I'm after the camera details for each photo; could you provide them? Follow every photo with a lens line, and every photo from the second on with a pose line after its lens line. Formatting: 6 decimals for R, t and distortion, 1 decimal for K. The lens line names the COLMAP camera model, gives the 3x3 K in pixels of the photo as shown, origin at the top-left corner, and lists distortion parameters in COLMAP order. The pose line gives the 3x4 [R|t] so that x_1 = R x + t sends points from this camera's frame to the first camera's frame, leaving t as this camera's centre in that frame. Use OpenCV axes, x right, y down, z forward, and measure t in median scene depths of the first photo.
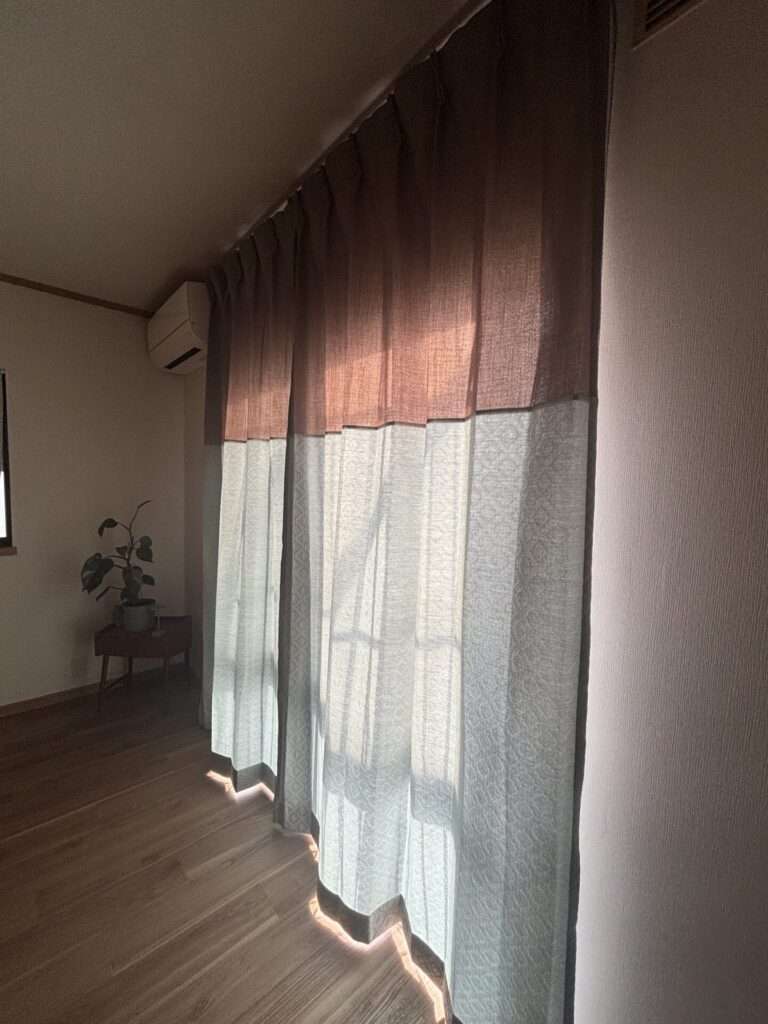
lens RADIAL K [[417.9, 0, 384.4], [0, 417.9, 514.8], [0, 0, 1]] dist [0.000138, 0.000469]
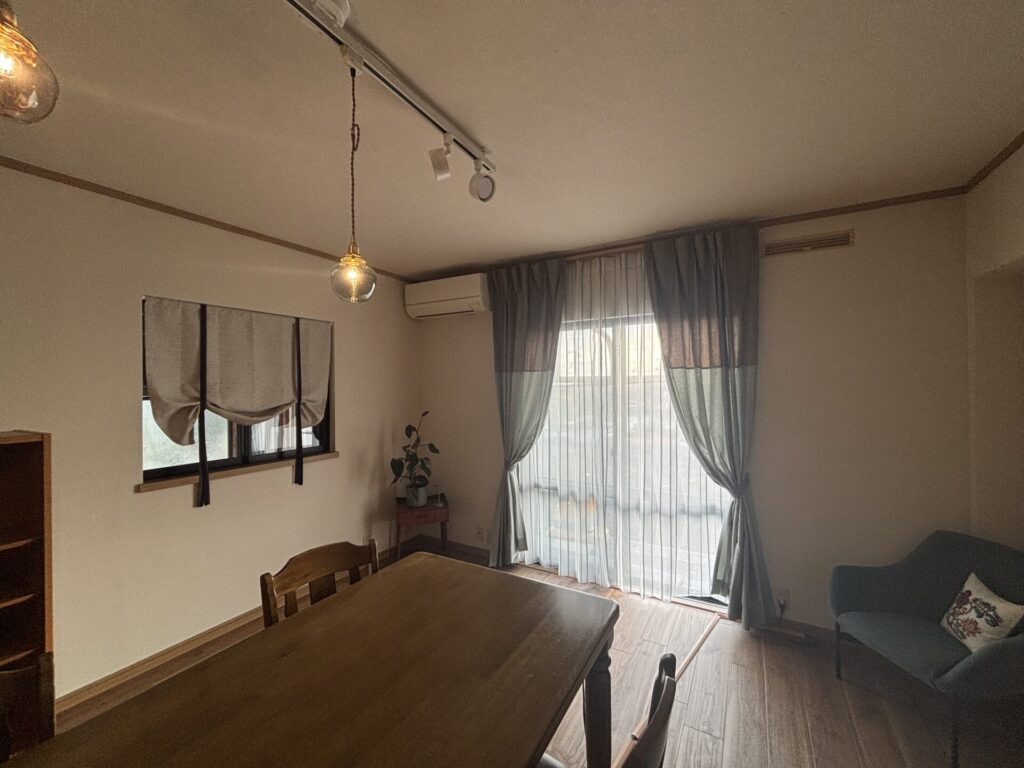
lens RADIAL K [[417.9, 0, 515.0], [0, 417.9, 386.1], [0, 0, 1]] dist [0.000138, 0.000469]
pose [[0.947140, -0.040316, 0.318278, -1.331873], [0.063504, 0.996003, -0.062816, -0.019672], [-0.314473, 0.079708, 0.945914, -0.809999]]
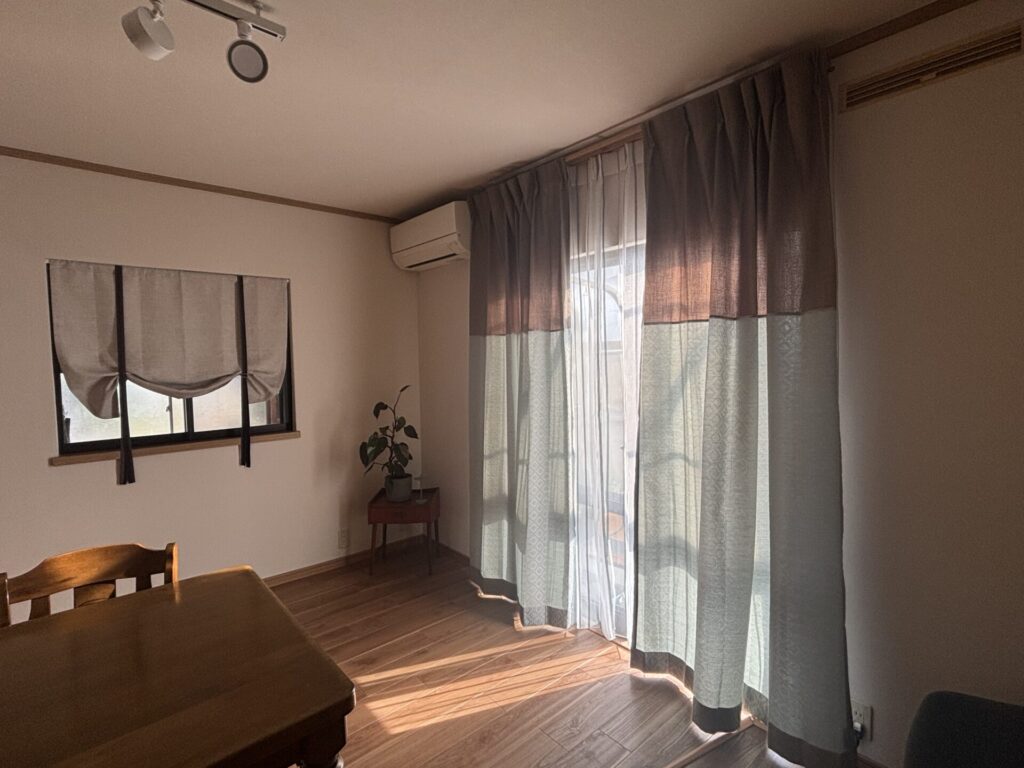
lens RADIAL K [[501.8, 0, 511.5], [0, 501.8, 383.4], [0, 0, 1]] dist [0.003141, 0.002505]
pose [[0.998754, -0.048669, -0.011068, -0.484748], [0.048362, 0.998478, -0.026509, 0.020287], [0.012342, 0.025941, 0.999587, -0.659487]]
